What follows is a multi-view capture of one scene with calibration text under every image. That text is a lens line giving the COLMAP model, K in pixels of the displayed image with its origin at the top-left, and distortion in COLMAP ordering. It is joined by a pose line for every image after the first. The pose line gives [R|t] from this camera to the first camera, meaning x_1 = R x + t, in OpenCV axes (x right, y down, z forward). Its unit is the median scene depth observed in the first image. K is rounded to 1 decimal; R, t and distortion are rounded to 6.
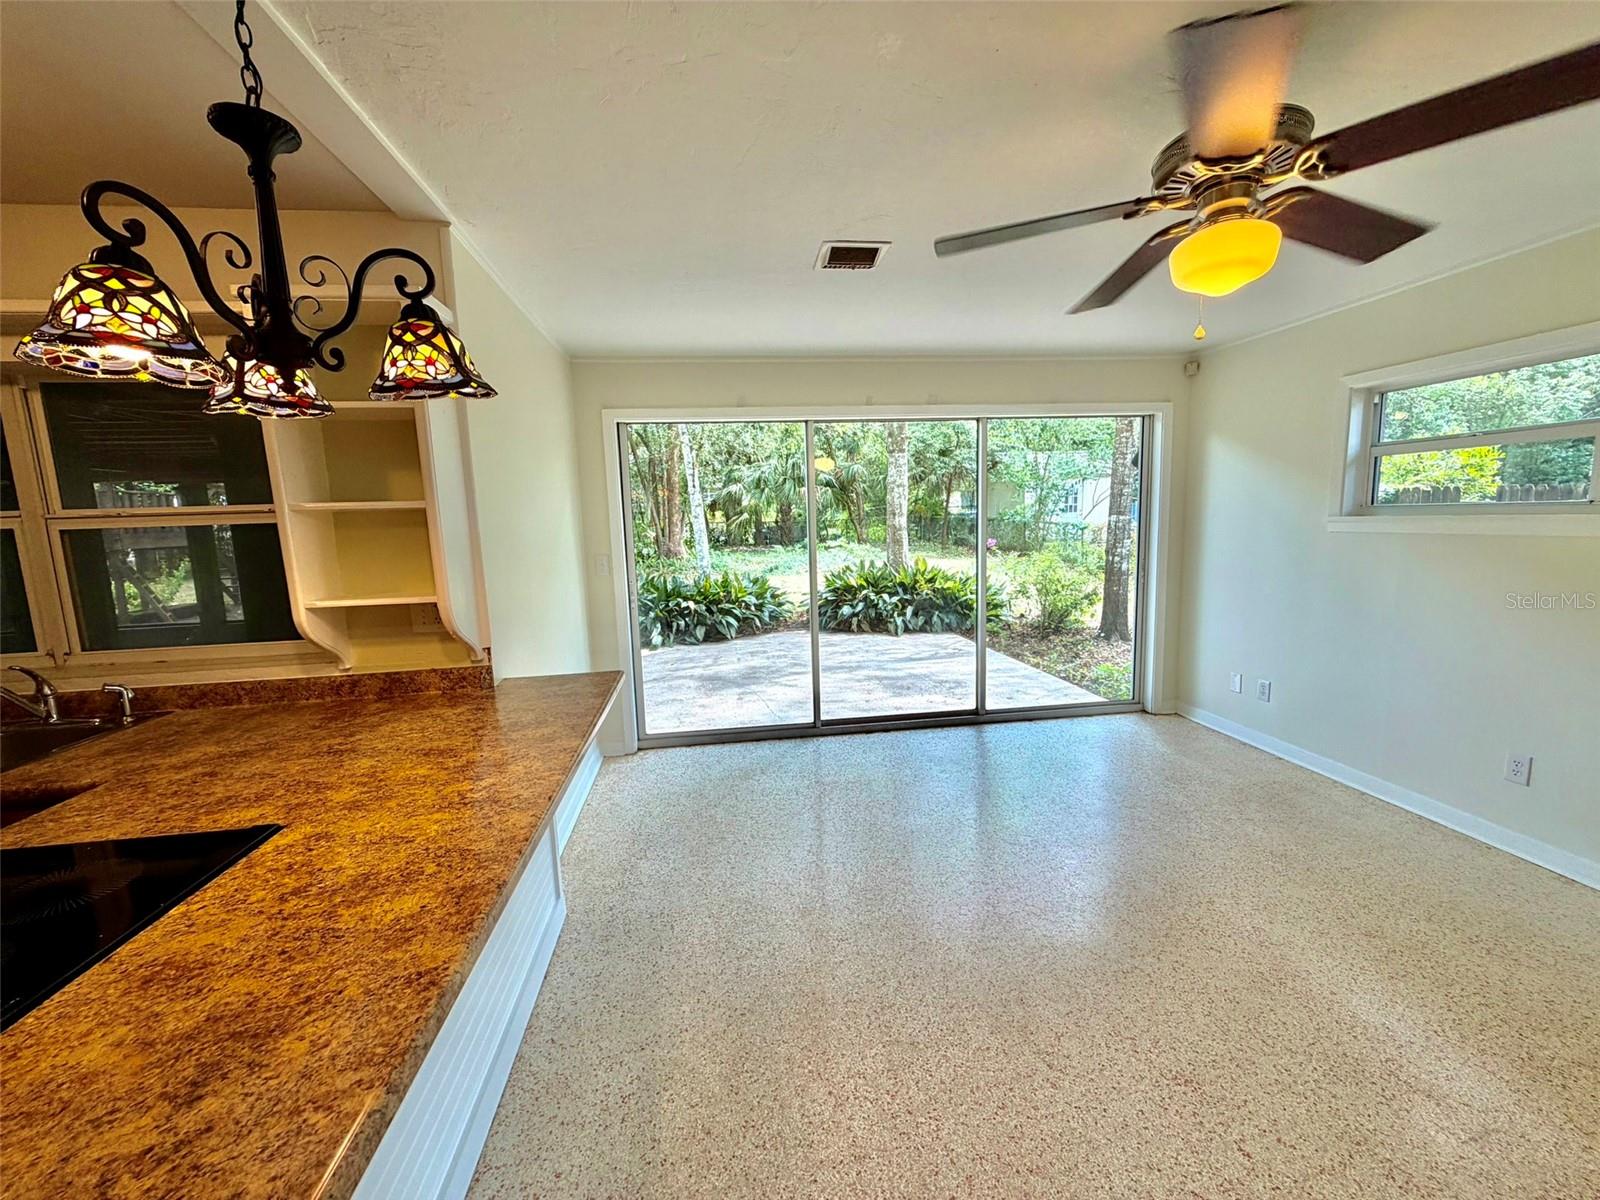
lens RADIAL K [[706.8, 0, 800.0], [0, 706.8, 600.0], [0, 0, 1]] dist [-0.000039, 0.000261]
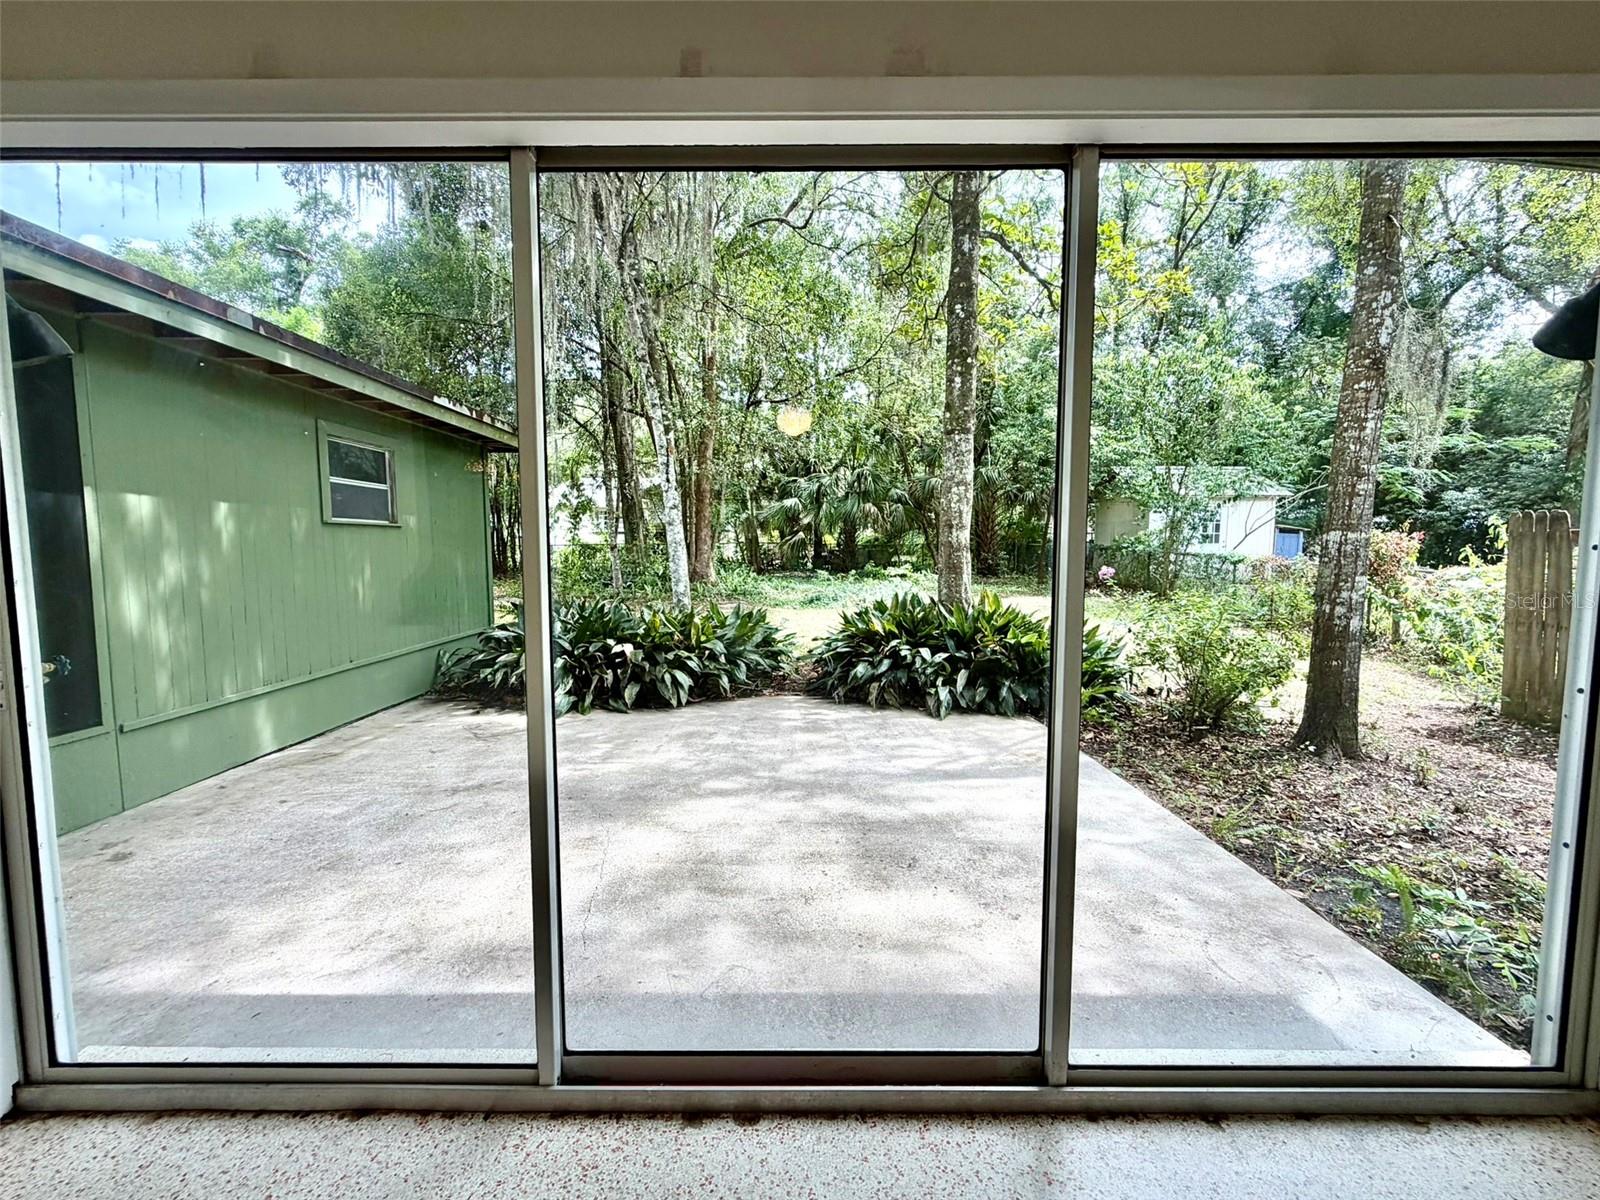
lens RADIAL K [[706.8, 0, 800.0], [0, 706.8, 600.0], [0, 0, 1]] dist [-0.000039, 0.000261]
pose [[0.989282, 0.042447, -0.139710, 0.095799], [-0.048047, 0.998161, -0.036957, -0.022651], [0.137885, 0.043274, 0.989502, 0.352685]]
